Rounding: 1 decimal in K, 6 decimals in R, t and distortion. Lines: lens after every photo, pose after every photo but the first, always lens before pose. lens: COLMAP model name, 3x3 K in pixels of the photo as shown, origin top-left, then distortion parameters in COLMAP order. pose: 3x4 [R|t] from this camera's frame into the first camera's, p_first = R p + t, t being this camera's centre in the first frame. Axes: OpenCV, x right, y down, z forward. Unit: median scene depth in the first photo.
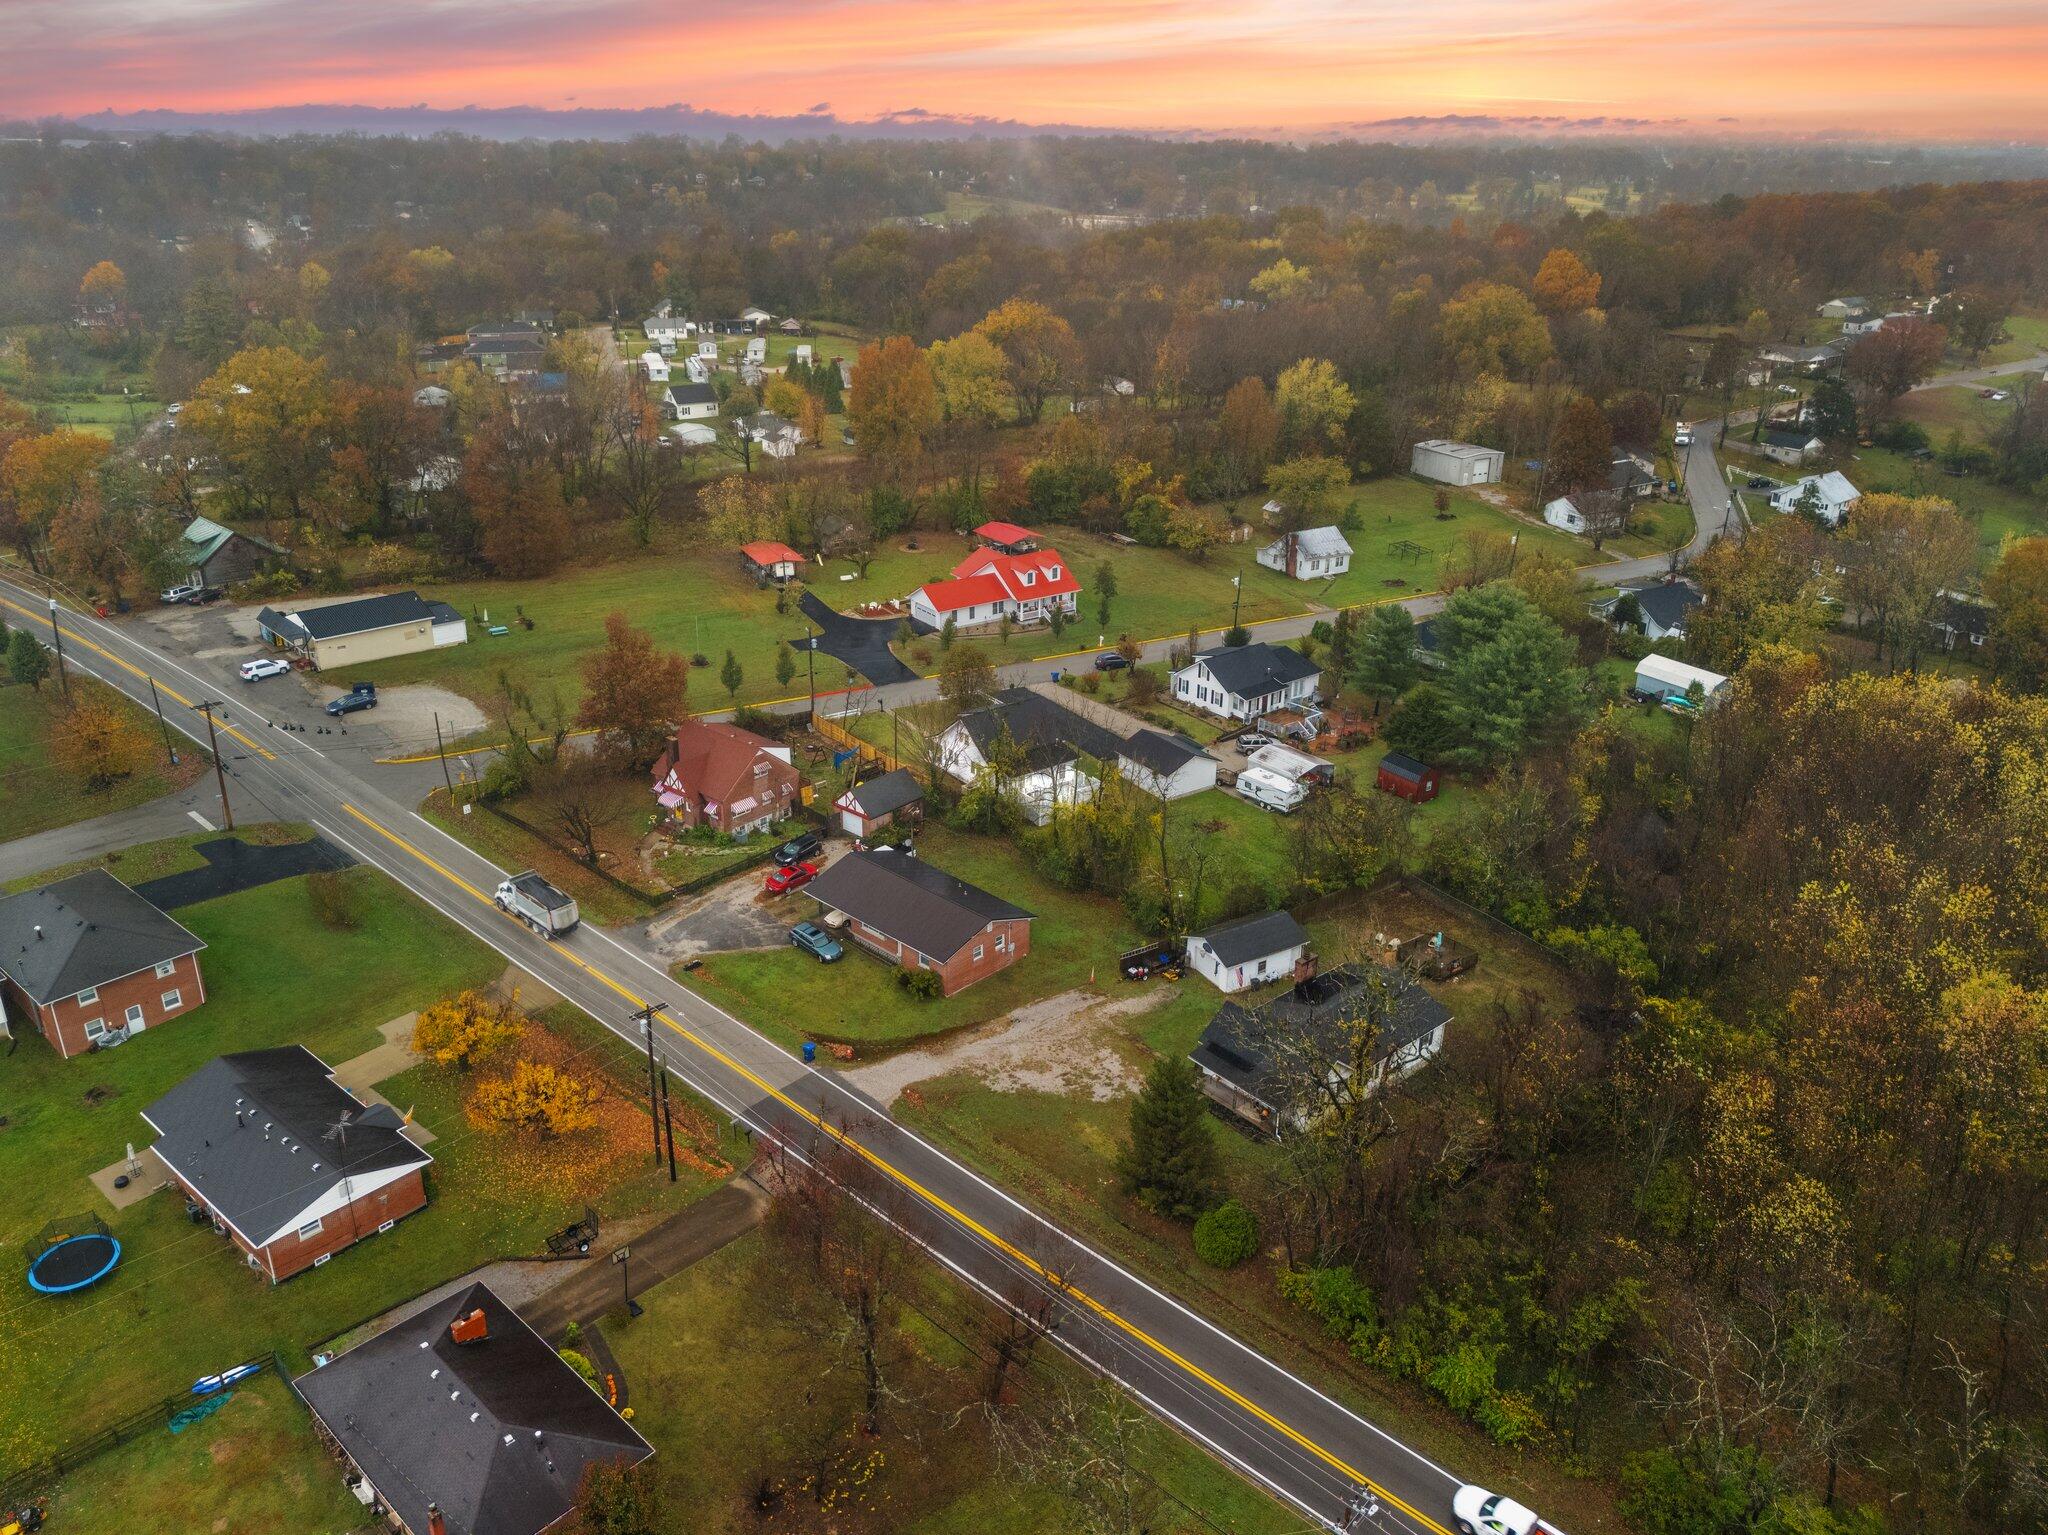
lens RADIAL K [[1514.3, 0, 1017.5], [0, 1514.3, 773.9], [0, 0, 1]] dist [0.094537, -0.099372]
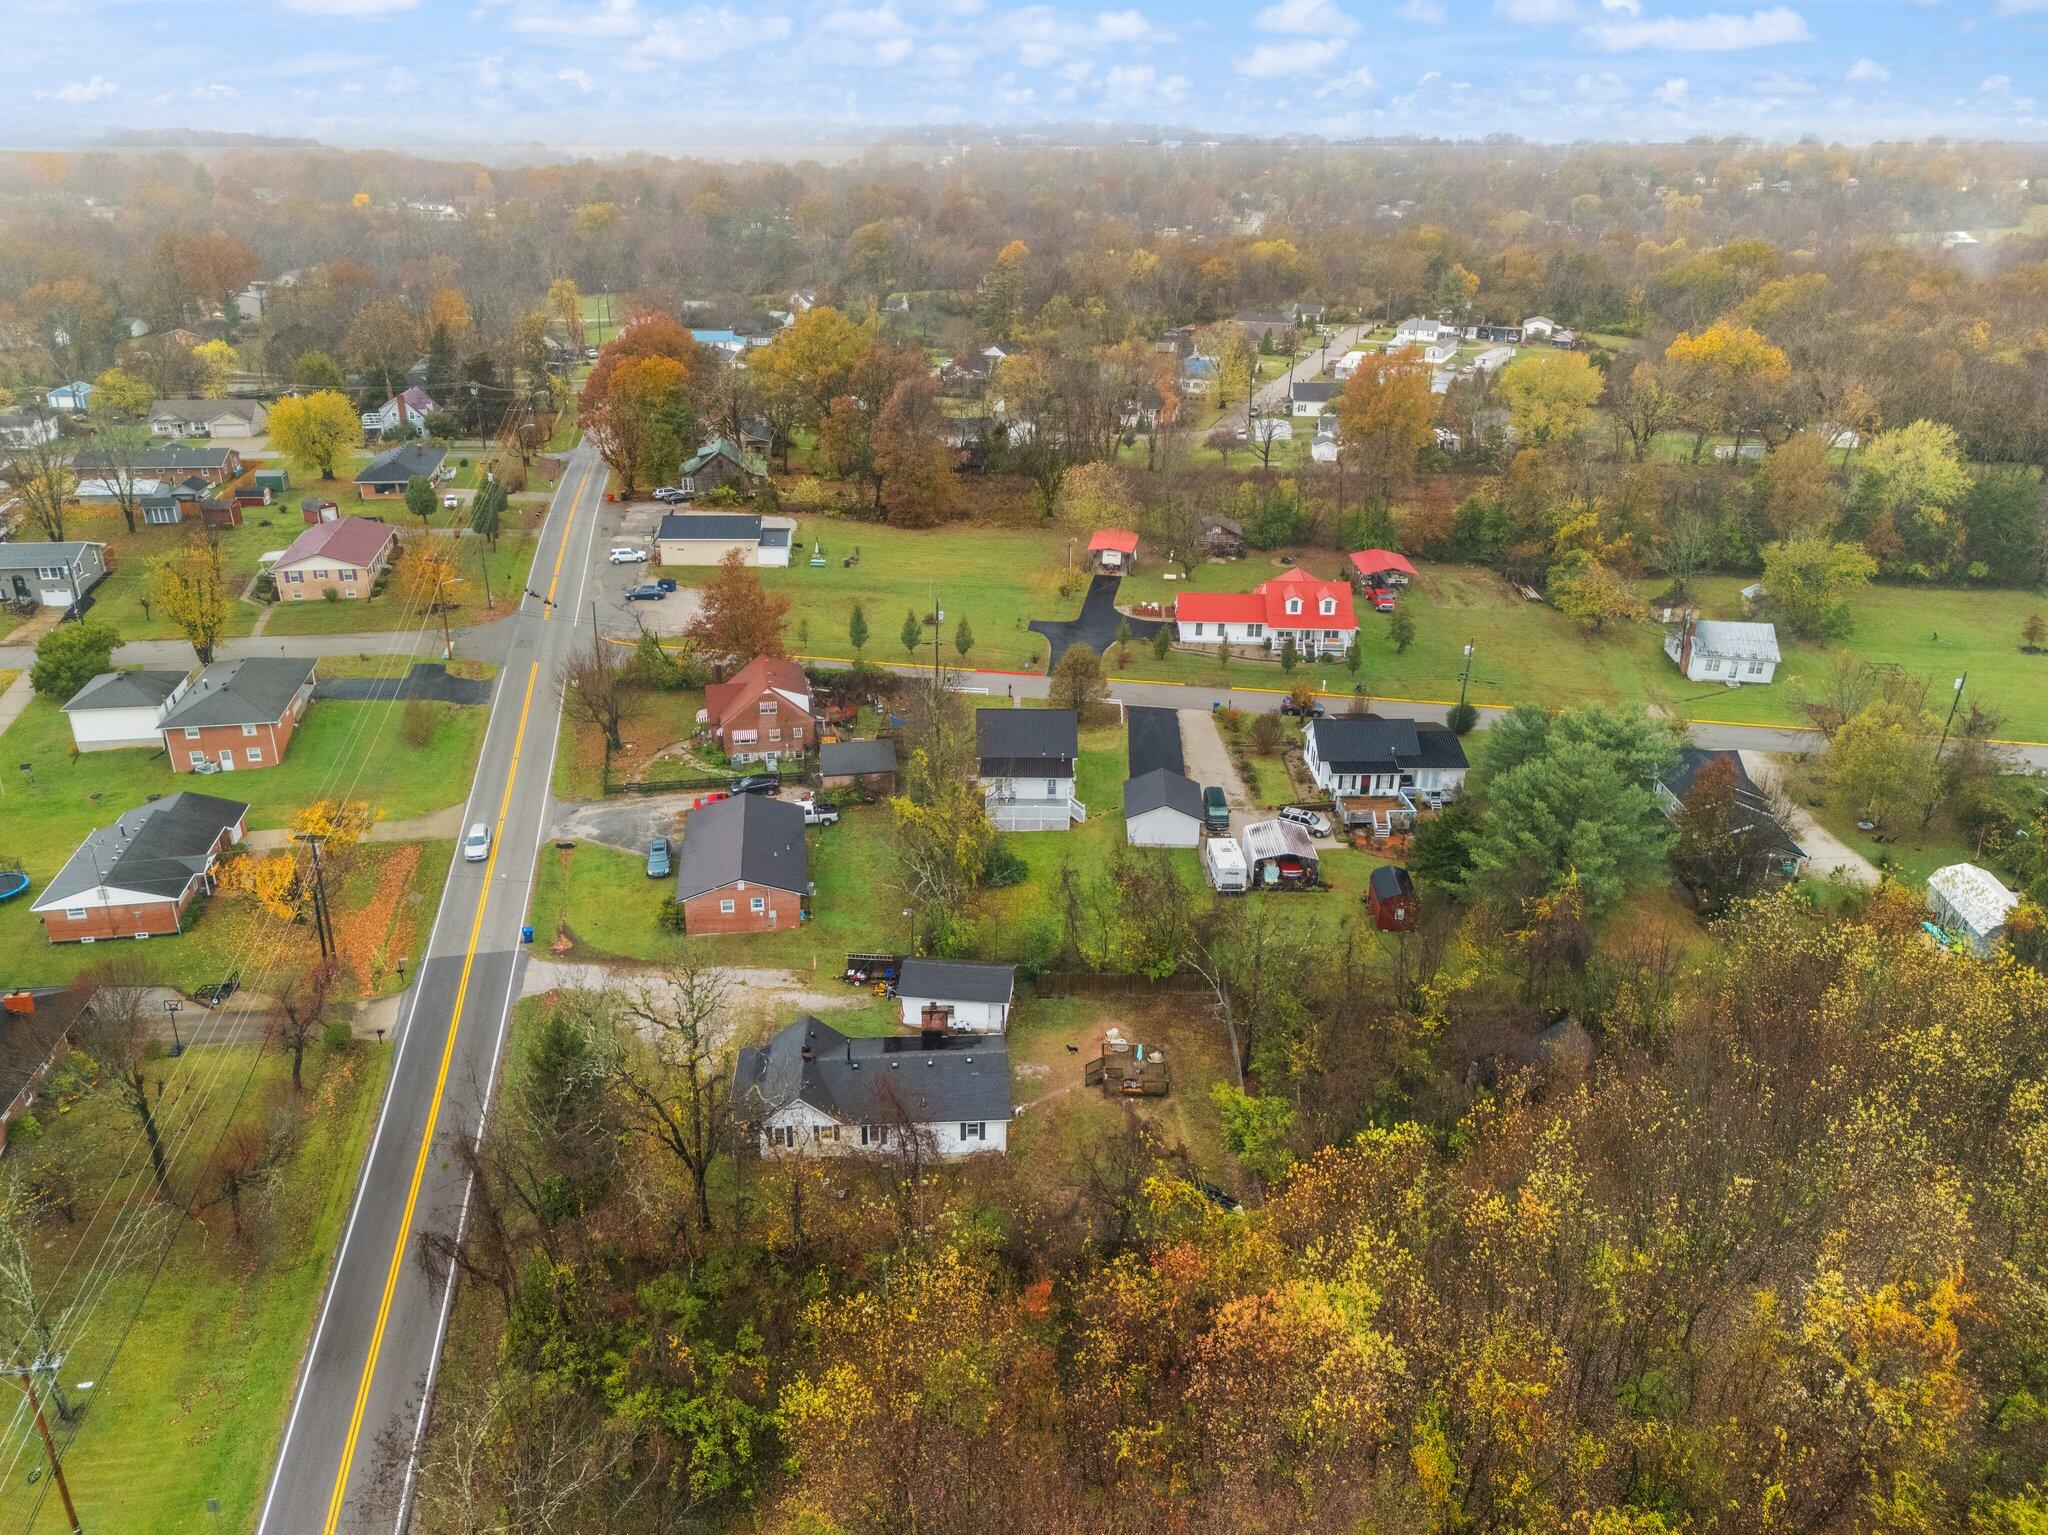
lens RADIAL K [[1514.3, 0, 1017.5], [0, 1514.3, 773.9], [0, 0, 1]] dist [0.094537, -0.099372]
pose [[0.794634, 0.246201, -0.554925, 0.579858], [-0.247081, 0.966102, 0.074815, -0.081259], [0.554534, 0.077661, 0.828529, 0.203002]]
